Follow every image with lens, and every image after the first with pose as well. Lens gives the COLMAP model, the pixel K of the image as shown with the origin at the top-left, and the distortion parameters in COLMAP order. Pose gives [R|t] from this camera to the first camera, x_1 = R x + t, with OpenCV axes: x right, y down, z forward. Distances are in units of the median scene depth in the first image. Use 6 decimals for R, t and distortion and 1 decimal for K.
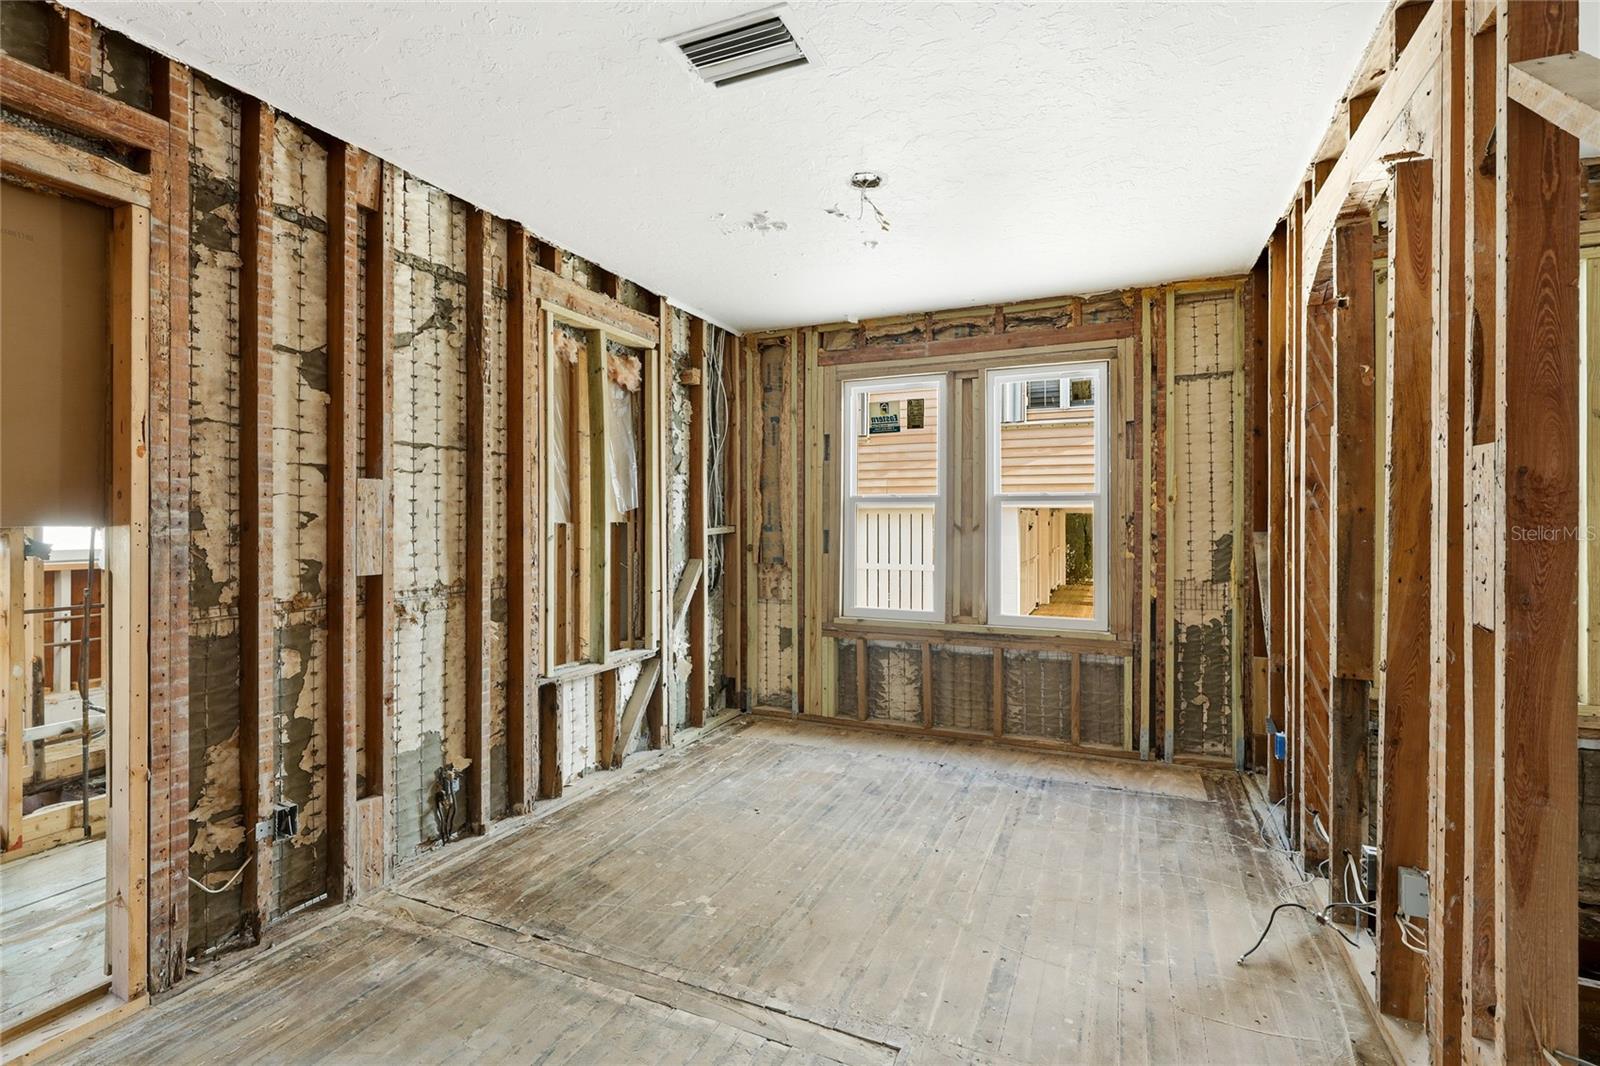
lens RADIAL K [[724.8, 0, 806.9], [0, 724.8, 521.1], [0, 0, 1]] dist [0.003451, -0.000147]
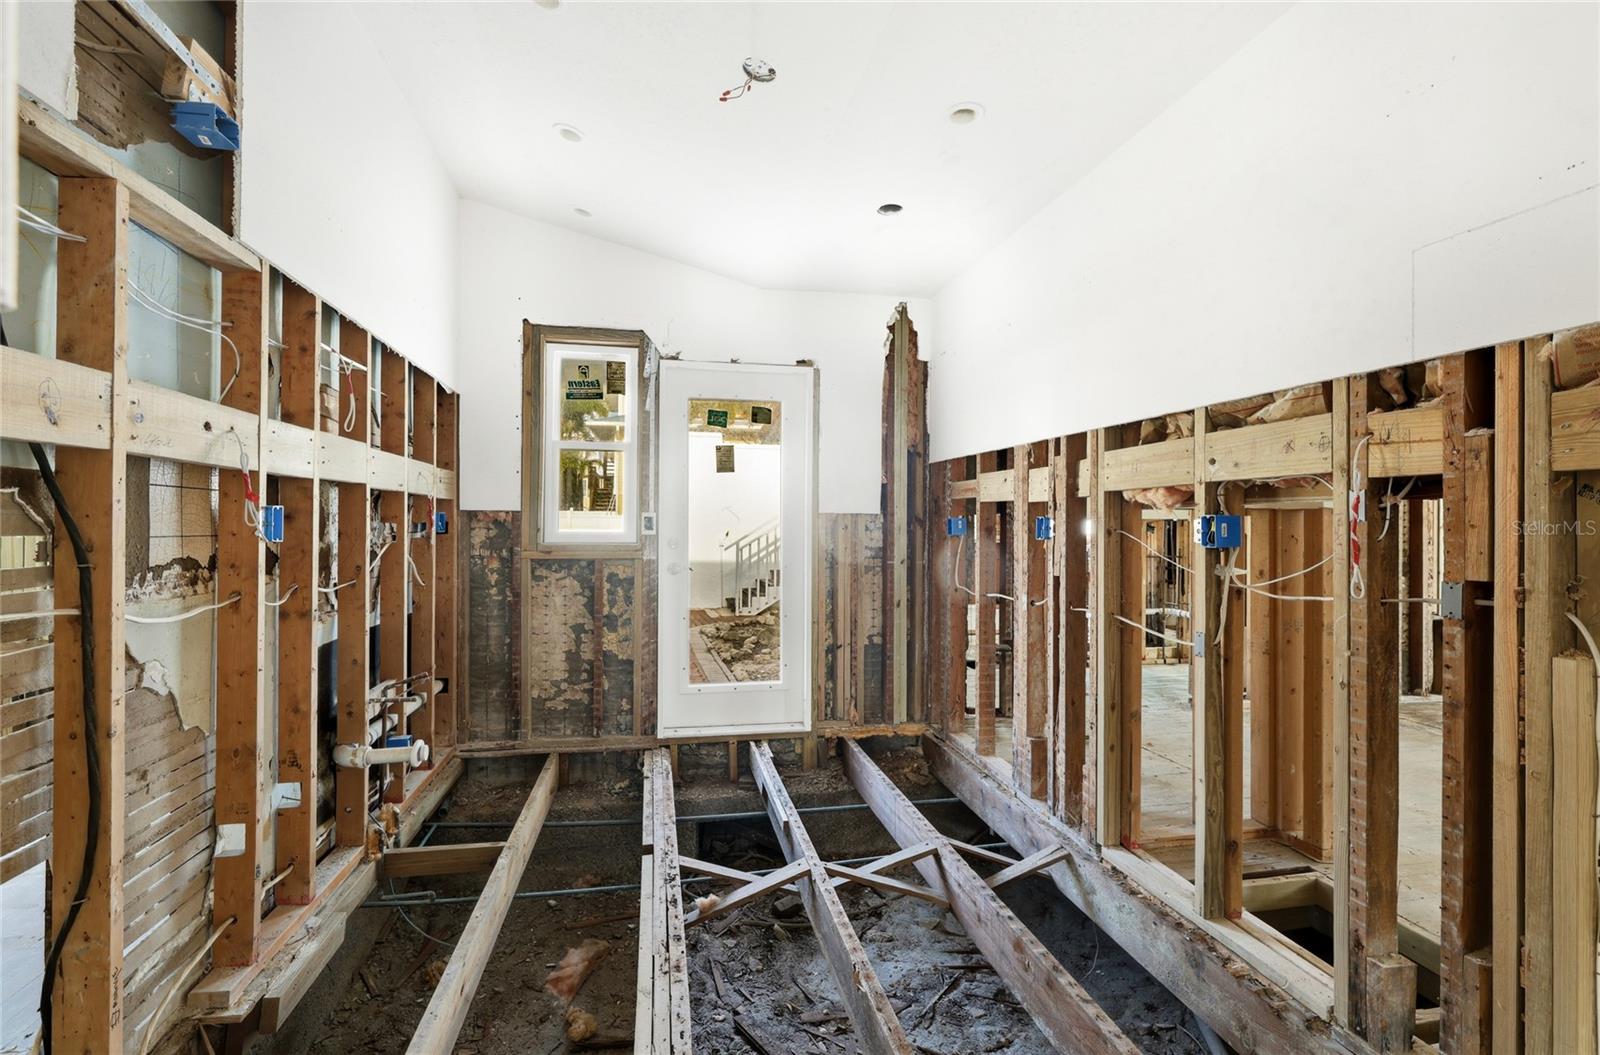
lens RADIAL K [[724.3, 0, 798.4], [0, 724.3, 517.6], [0, 0, 1]] dist [-0.002770, 0.000385]
pose [[0.569473, -0.002103, -0.822008, 0.147628], [-0.008935, 0.999922, -0.008748, 0.029996], [0.821962, 0.012326, 0.569409, -1.086020]]
